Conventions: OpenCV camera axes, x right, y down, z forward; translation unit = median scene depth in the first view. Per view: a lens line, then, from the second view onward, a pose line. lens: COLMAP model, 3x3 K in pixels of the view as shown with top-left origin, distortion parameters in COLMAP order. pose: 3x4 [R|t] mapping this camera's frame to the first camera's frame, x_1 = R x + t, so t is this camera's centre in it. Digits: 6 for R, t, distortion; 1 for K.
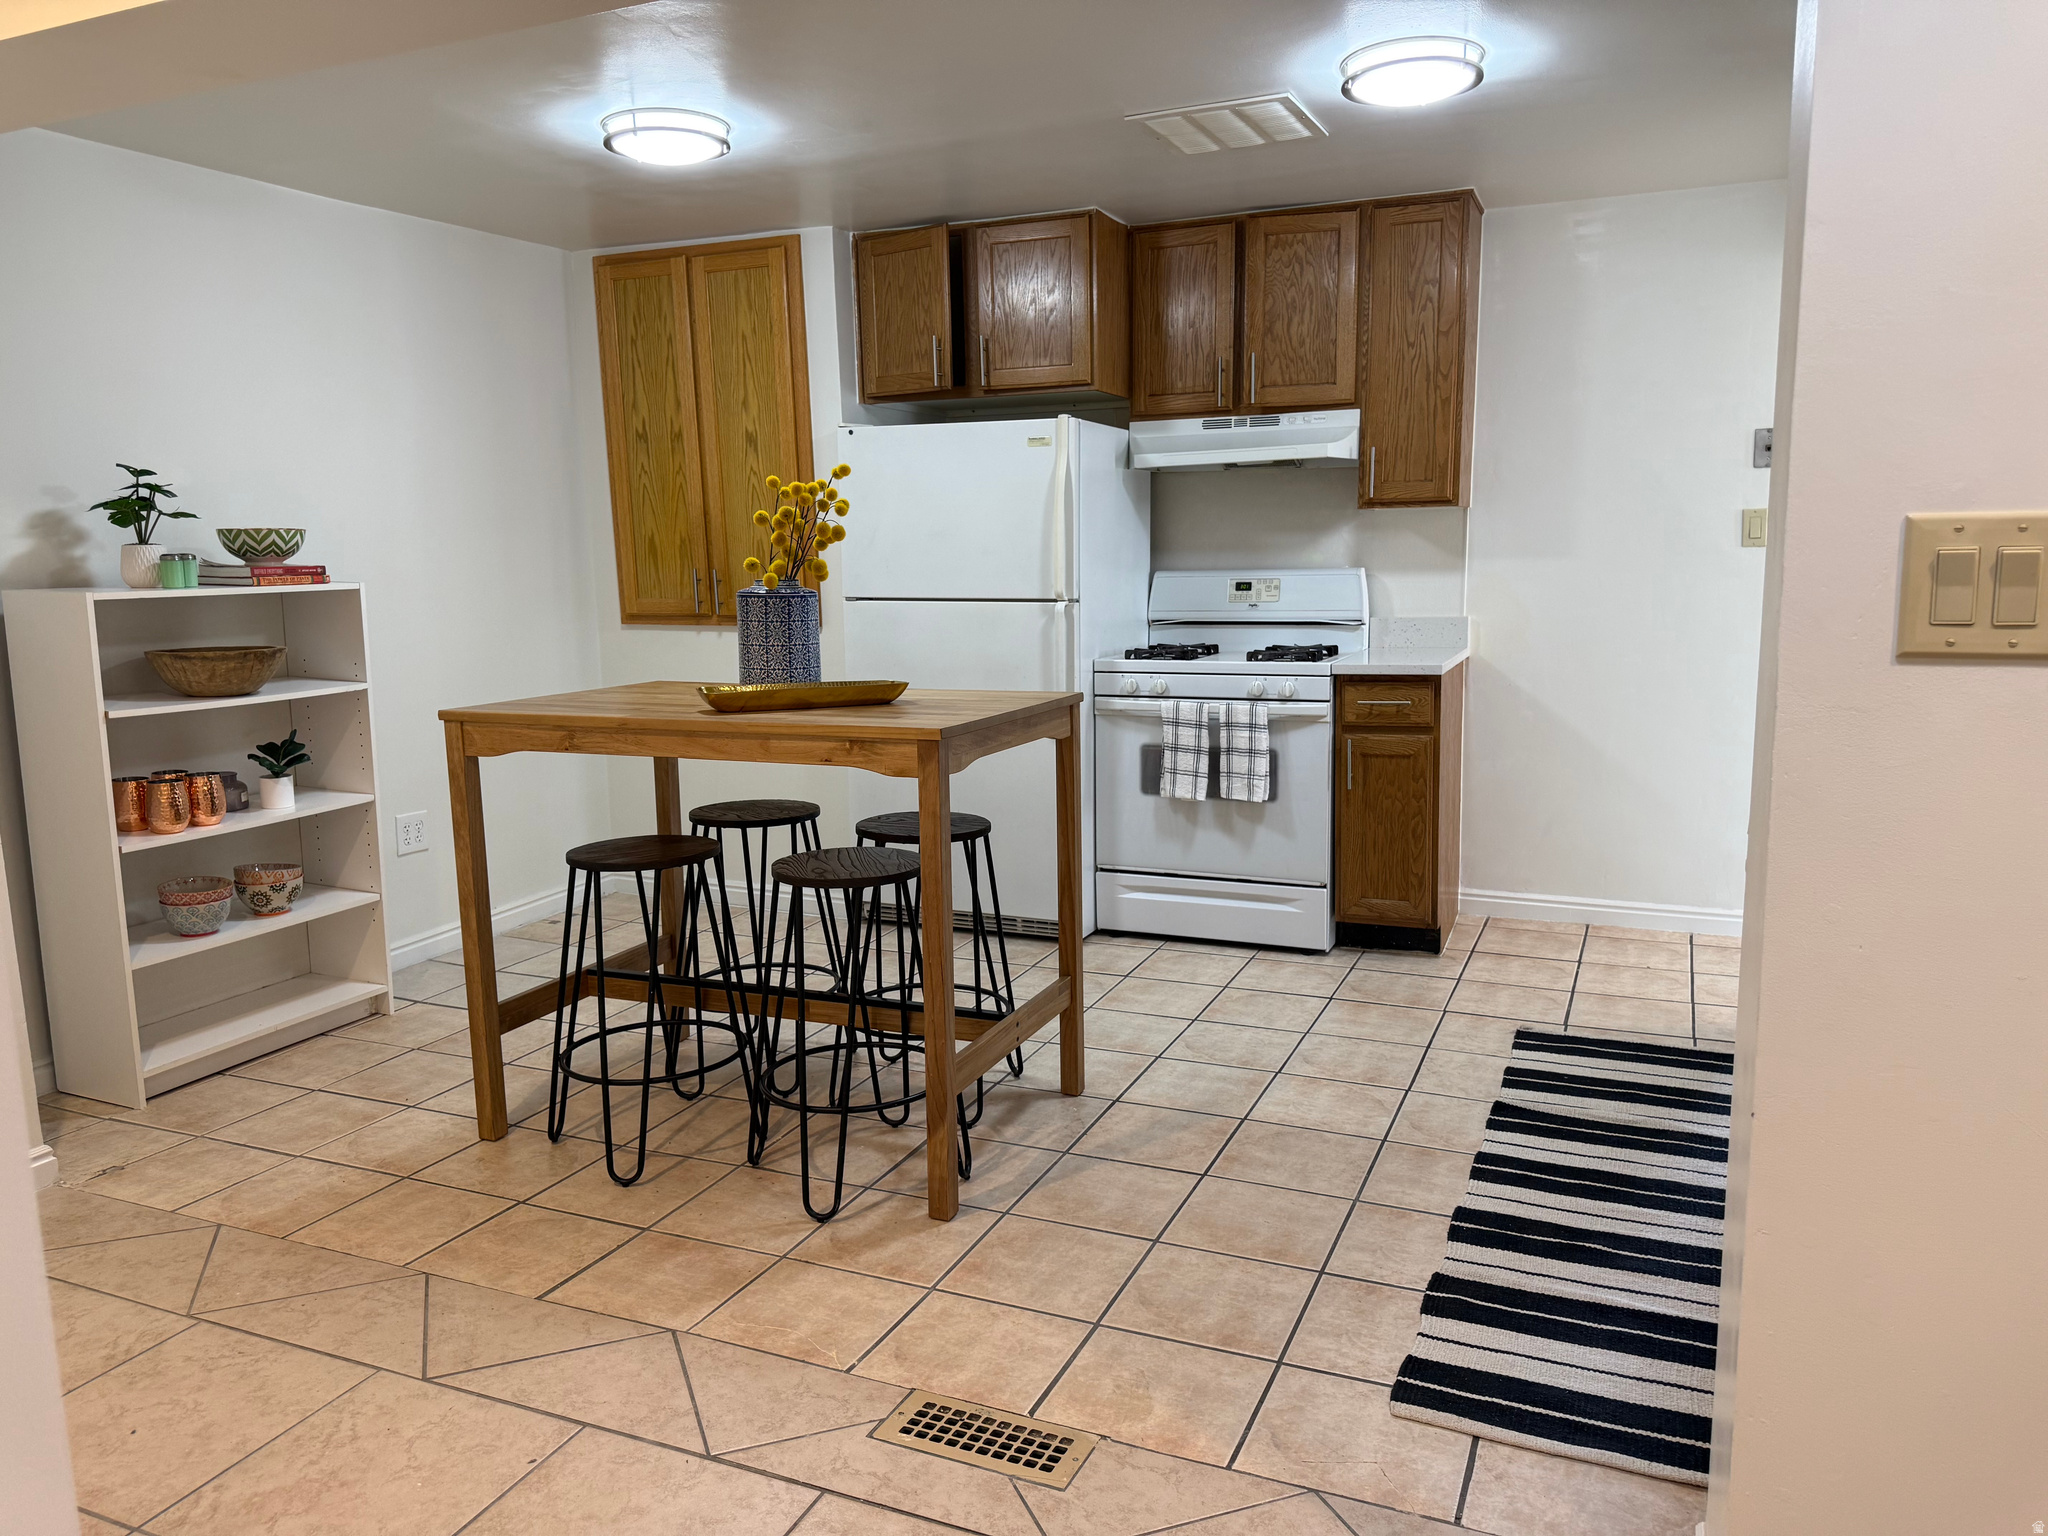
lens RADIAL K [[1436.6, 0, 1031.4], [0, 1436.6, 773.4], [0, 0, 1]] dist [0.007014, -0.005963]
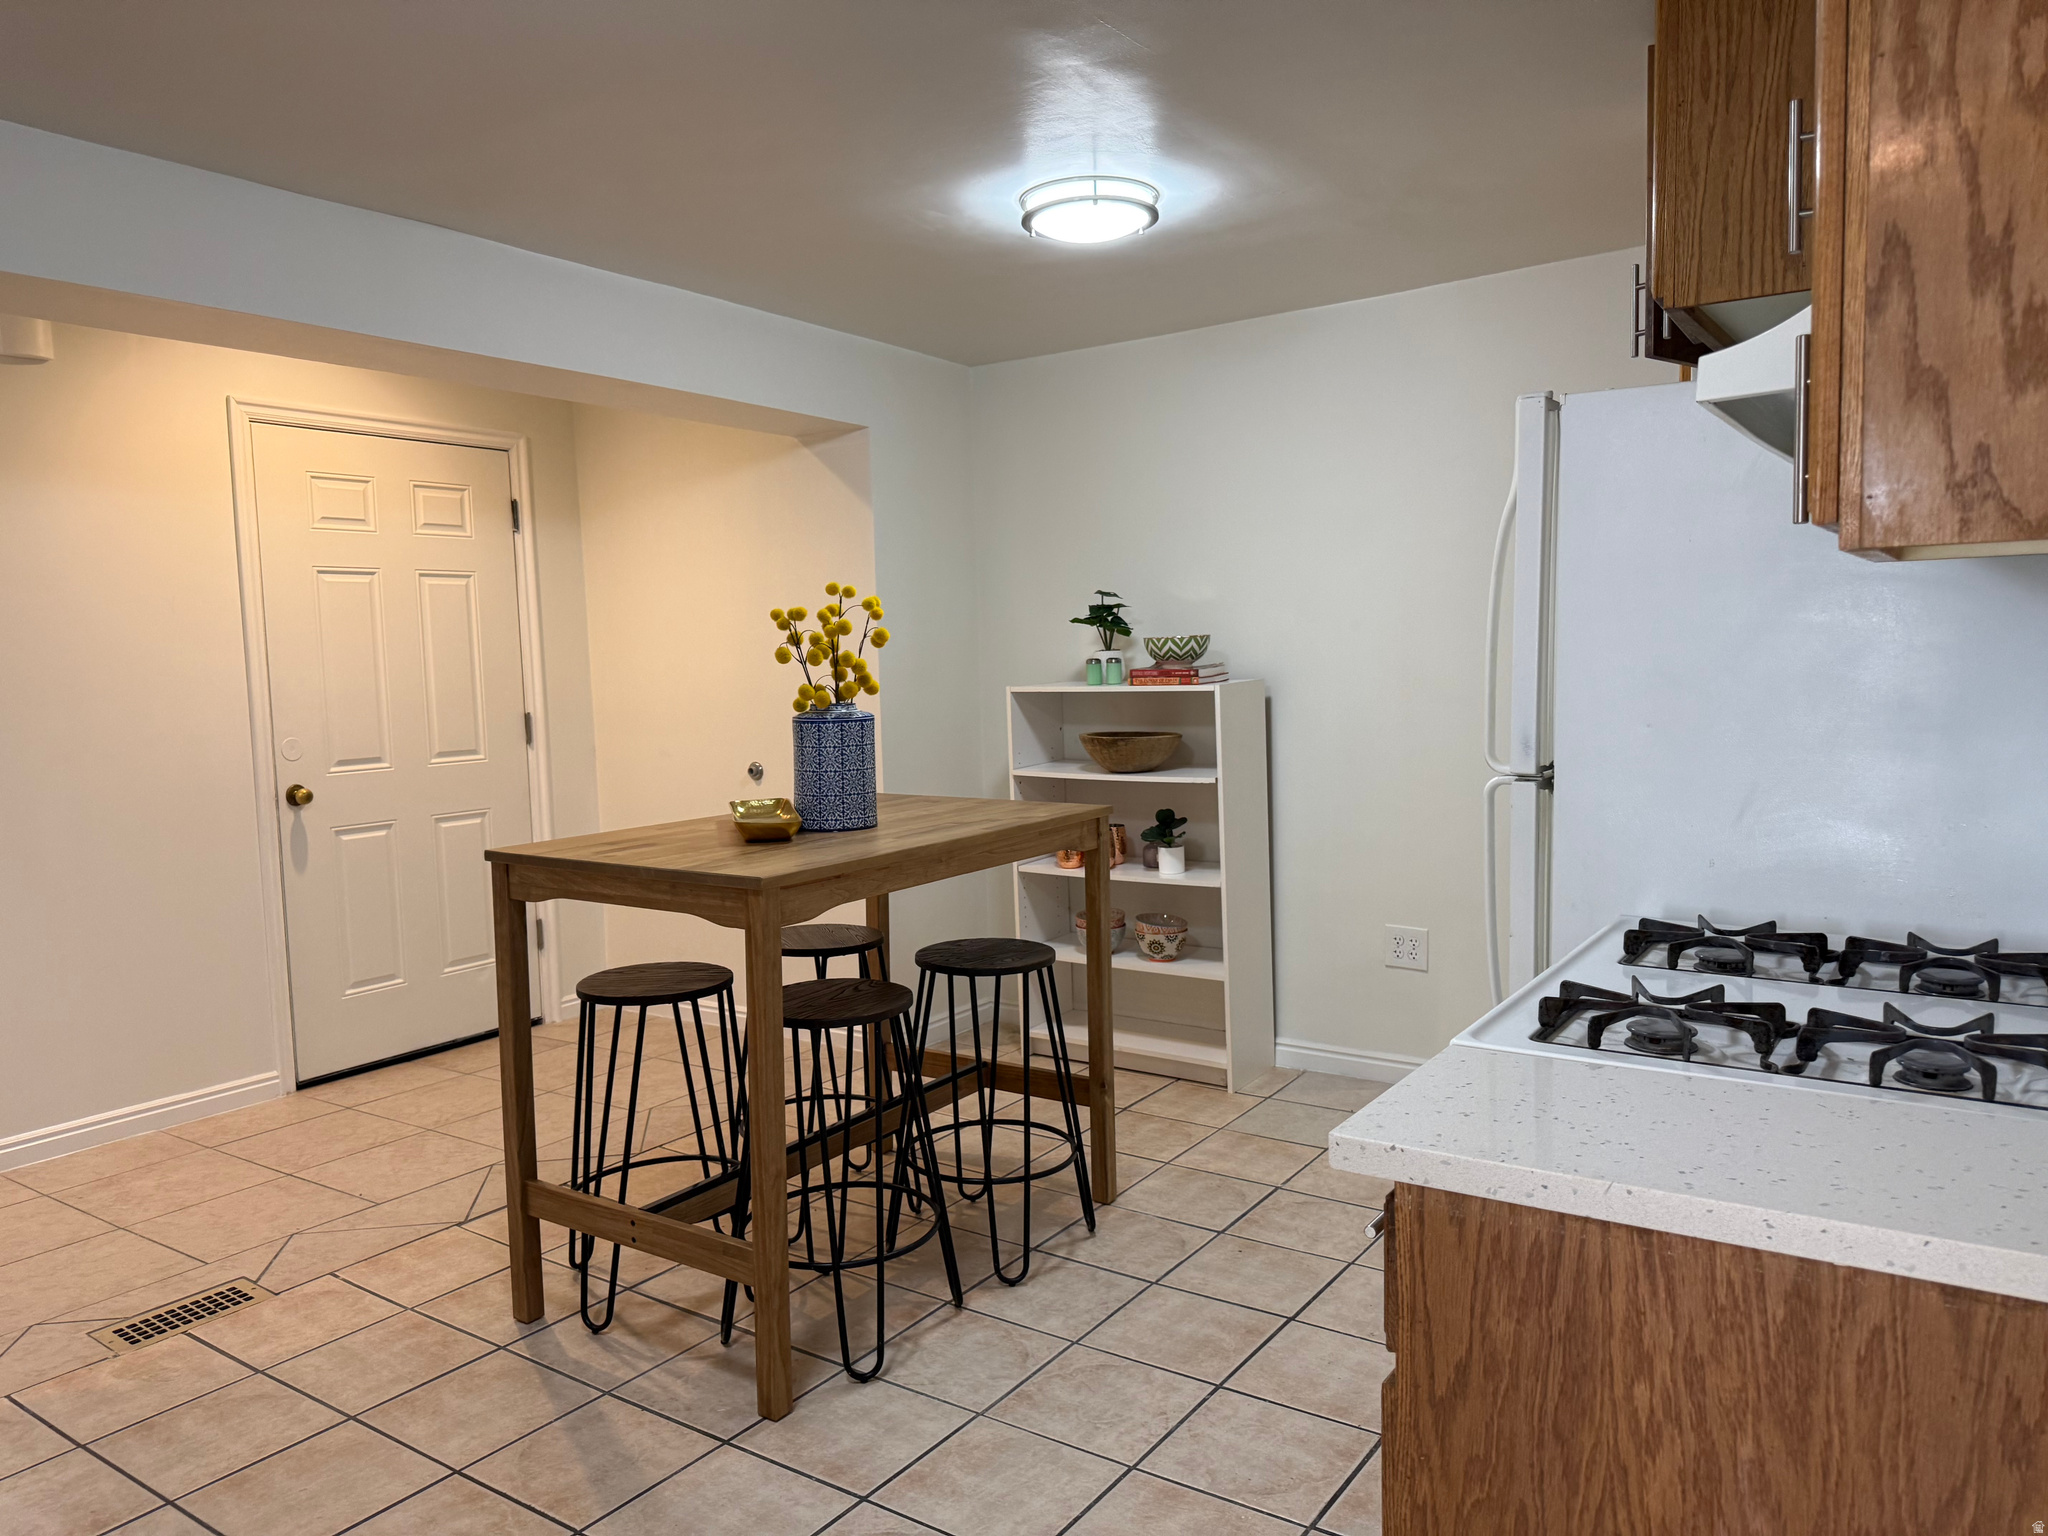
lens RADIAL K [[1436.6, 0, 1033.2], [0, 1436.6, 758.4], [0, 0, 1]] dist [0.007014, -0.005963]
pose [[-0.179676, 0.110207, -0.977533, 0.770780], [-0.125561, 0.983008, 0.133903, -0.257880], [0.975680, 0.146799, -0.162785, 1.308150]]
